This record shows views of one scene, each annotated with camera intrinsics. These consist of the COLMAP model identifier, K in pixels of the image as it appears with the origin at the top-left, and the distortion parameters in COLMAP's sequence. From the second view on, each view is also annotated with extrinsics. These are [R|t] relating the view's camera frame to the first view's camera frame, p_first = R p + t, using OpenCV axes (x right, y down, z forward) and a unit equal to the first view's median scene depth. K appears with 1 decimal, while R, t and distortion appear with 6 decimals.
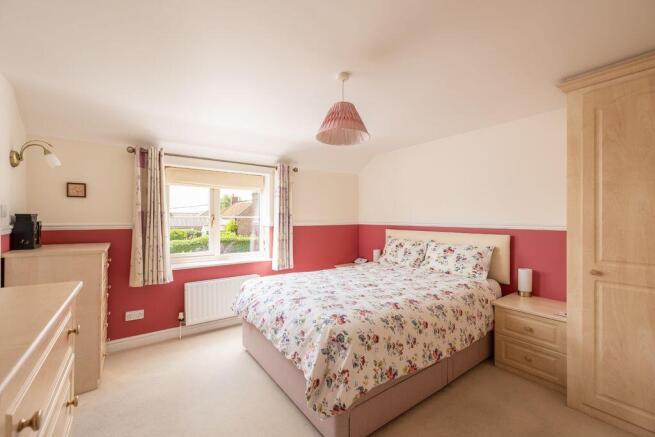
lens RADIAL K [[277.4, 0, 328.4], [0, 277.4, 217.4], [0, 0, 1]] dist [-0.002834, -0.000093]
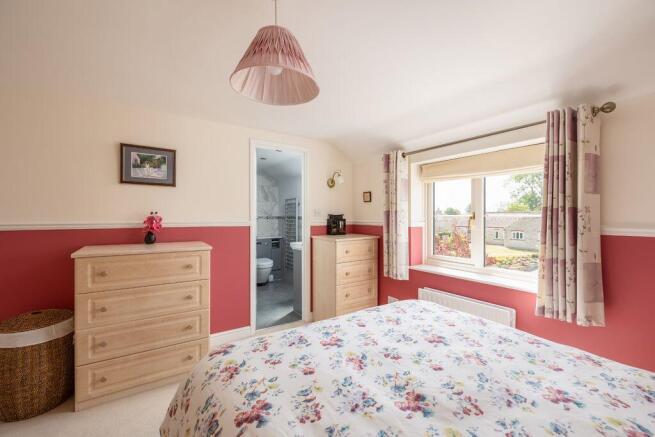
lens RADIAL K [[277.4, 0, 329.3], [0, 277.4, 217.2], [0, 0, 1]] dist [-0.002834, -0.000093]
pose [[-0.037129, 0.004965, -0.999298, 0.480193], [0.001235, 0.999987, 0.004922, -0.002344], [0.999310, -0.001051, -0.037134, 0.809950]]
